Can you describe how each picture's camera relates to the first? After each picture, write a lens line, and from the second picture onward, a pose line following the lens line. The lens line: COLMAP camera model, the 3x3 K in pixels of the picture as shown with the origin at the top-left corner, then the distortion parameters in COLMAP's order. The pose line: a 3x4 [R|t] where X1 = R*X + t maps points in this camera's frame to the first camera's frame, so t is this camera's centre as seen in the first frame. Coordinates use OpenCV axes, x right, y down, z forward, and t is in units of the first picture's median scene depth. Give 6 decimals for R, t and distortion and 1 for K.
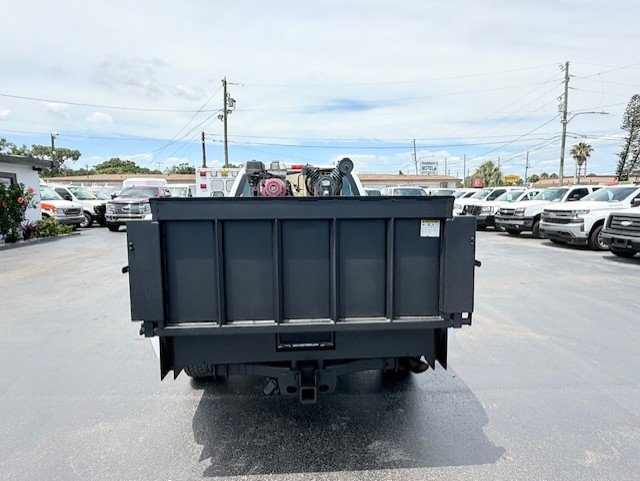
lens RADIAL K [[371.0, 0, 317.6], [0, 371.0, 239.3], [0, 0, 1]] dist [-0.005620, -0.002191]
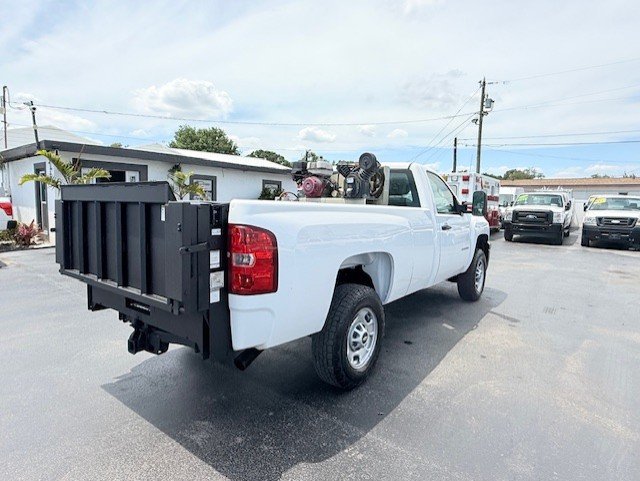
lens RADIAL K [[371.0, 0, 317.6], [0, 371.0, 239.3], [0, 0, 1]] dist [-0.005620, -0.002191]
pose [[0.754708, 0.082426, -0.650863, 0.594960], [-0.095873, 0.995282, 0.014873, -0.005453], [0.649018, 0.051175, 0.759050, 0.222338]]
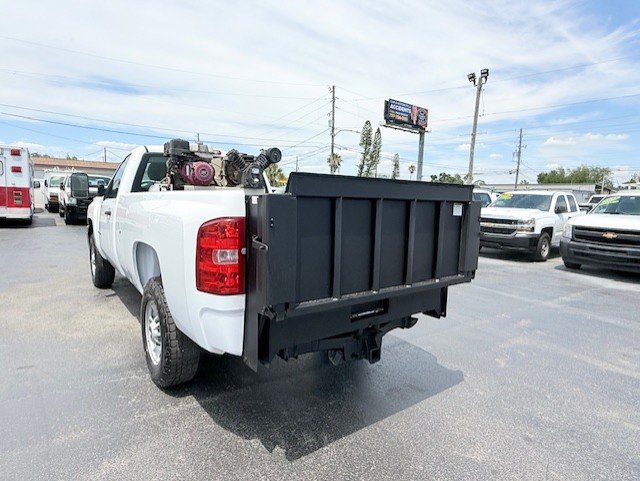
lens RADIAL K [[371.0, 0, 317.6], [0, 371.0, 239.3], [0, 0, 1]] dist [-0.005620, -0.002191]
pose [[0.836465, -0.029009, 0.547252, -0.387680], [0.023641, 0.999578, 0.016851, 0.019881], [-0.547510, -0.001157, 0.836798, 0.072083]]
